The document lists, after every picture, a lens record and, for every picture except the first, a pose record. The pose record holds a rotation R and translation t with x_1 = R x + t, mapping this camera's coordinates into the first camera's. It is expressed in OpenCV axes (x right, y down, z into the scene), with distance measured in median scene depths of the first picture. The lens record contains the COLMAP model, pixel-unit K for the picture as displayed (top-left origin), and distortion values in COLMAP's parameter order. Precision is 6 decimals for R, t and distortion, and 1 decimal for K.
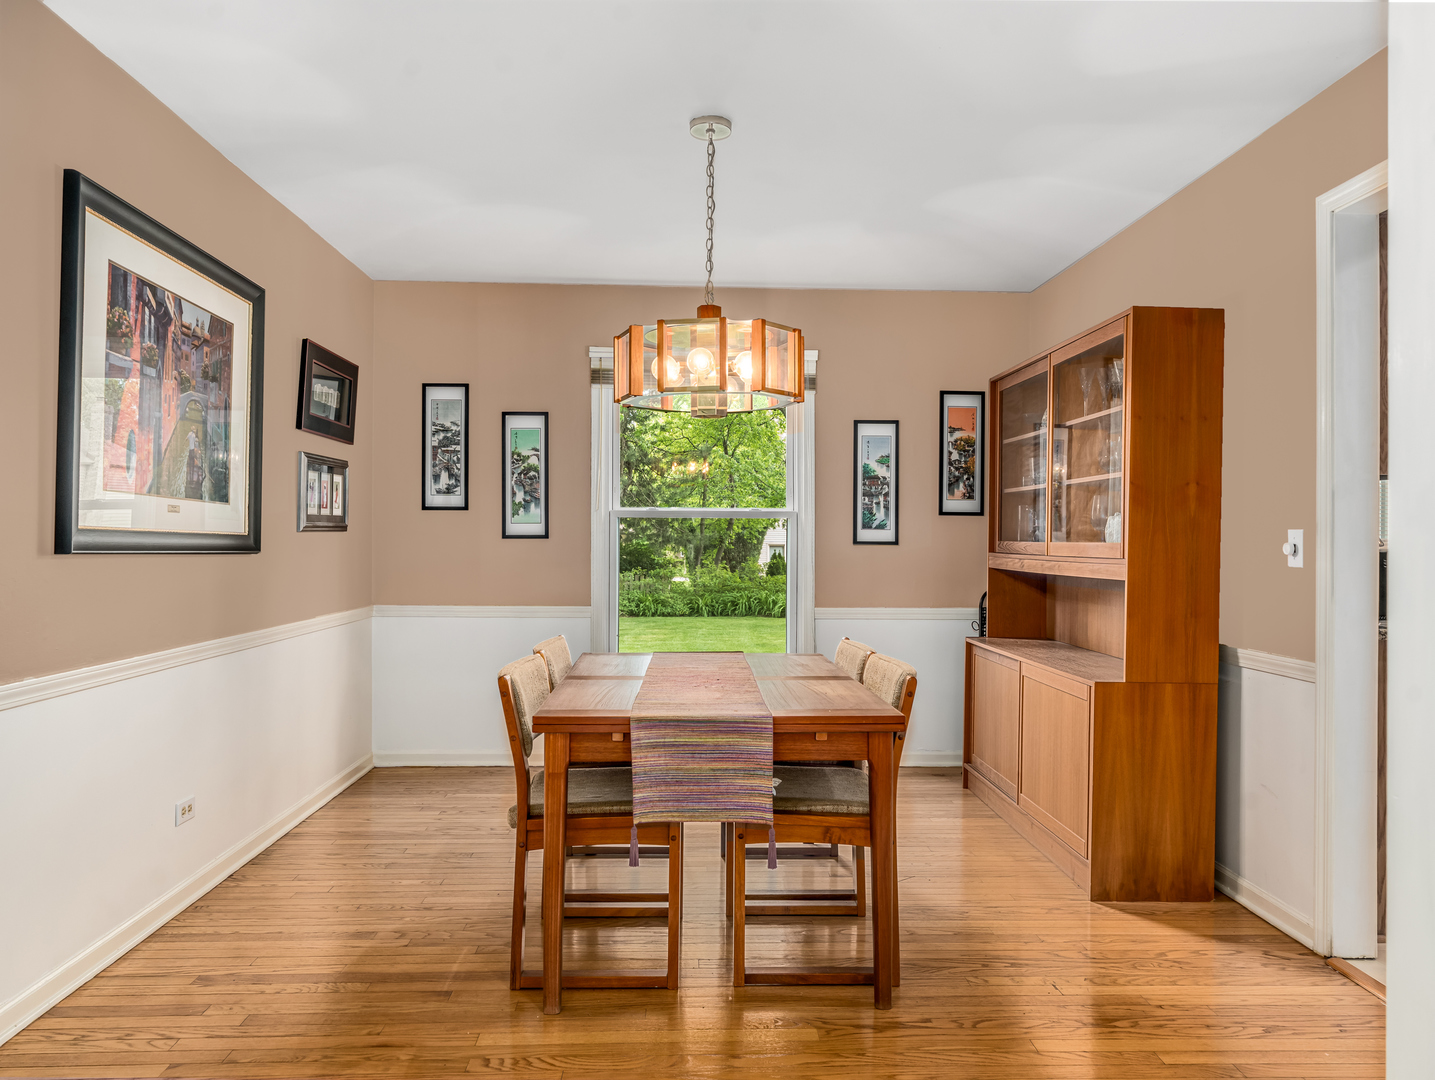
lens RADIAL K [[987.9, 0, 715.3], [0, 987.9, 530.3], [0, 0, 1]] dist [0.001846, 0.001482]
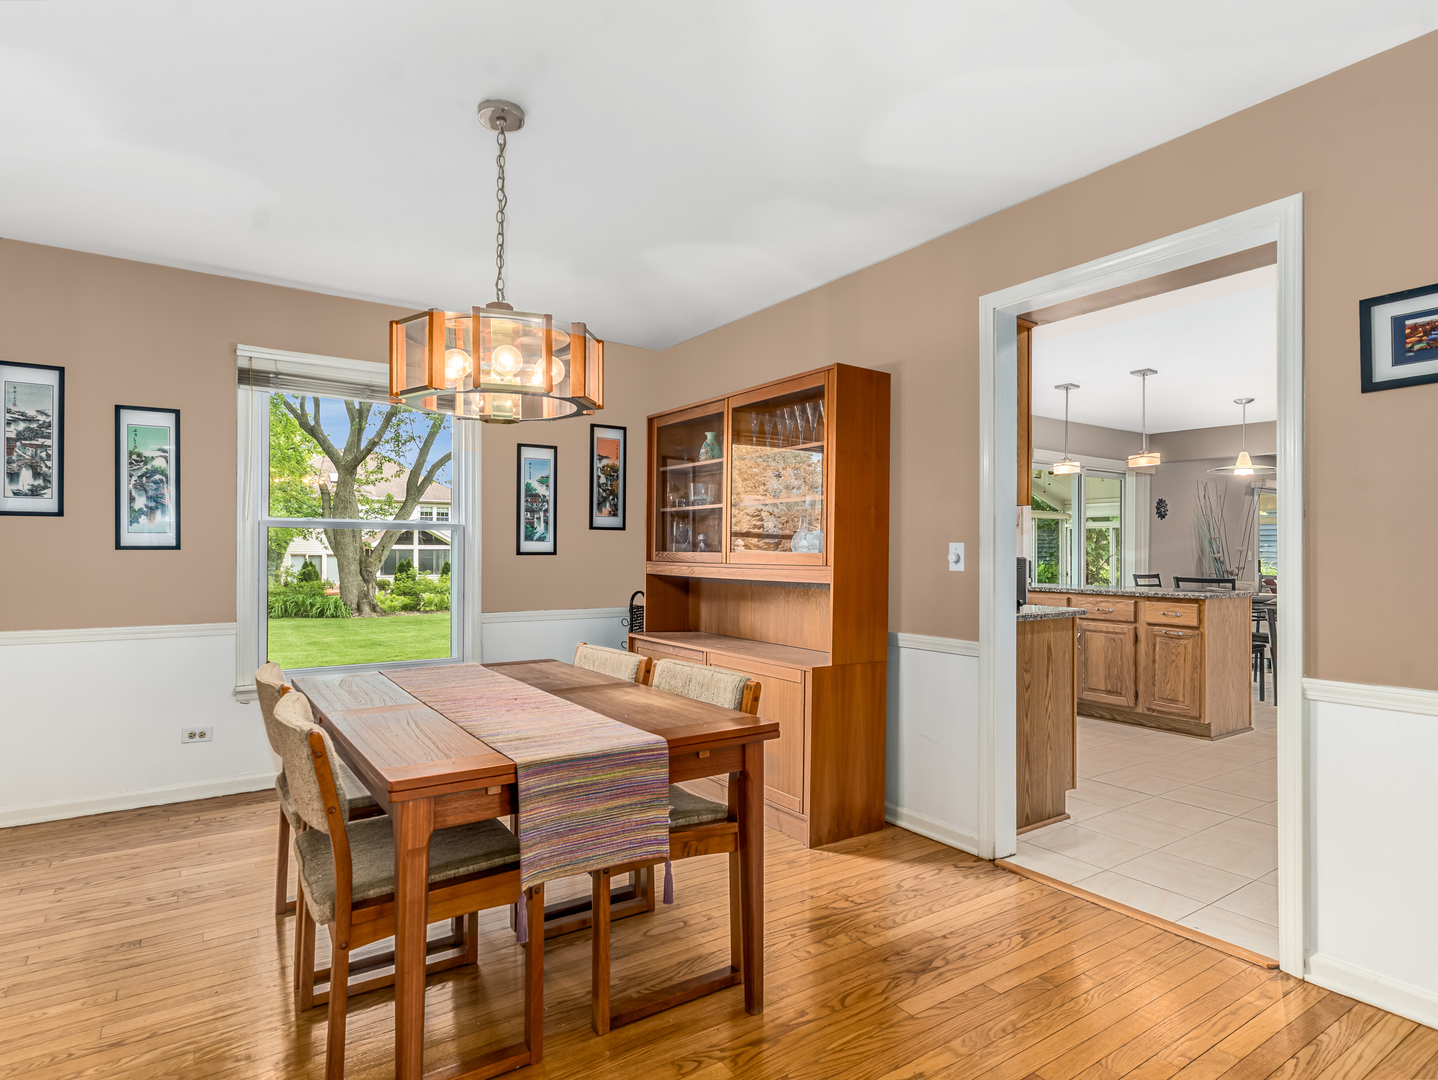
lens RADIAL K [[752.2, 0, 701.0], [0, 752.2, 542.7], [0, 0, 1]] dist [0.001817, 0.001439]
pose [[0.850286, 0.003446, 0.526310, -0.131929], [-0.003597, 0.999993, -0.000736, 0.000569], [-0.526309, -0.001268, 0.850293, 0.170860]]
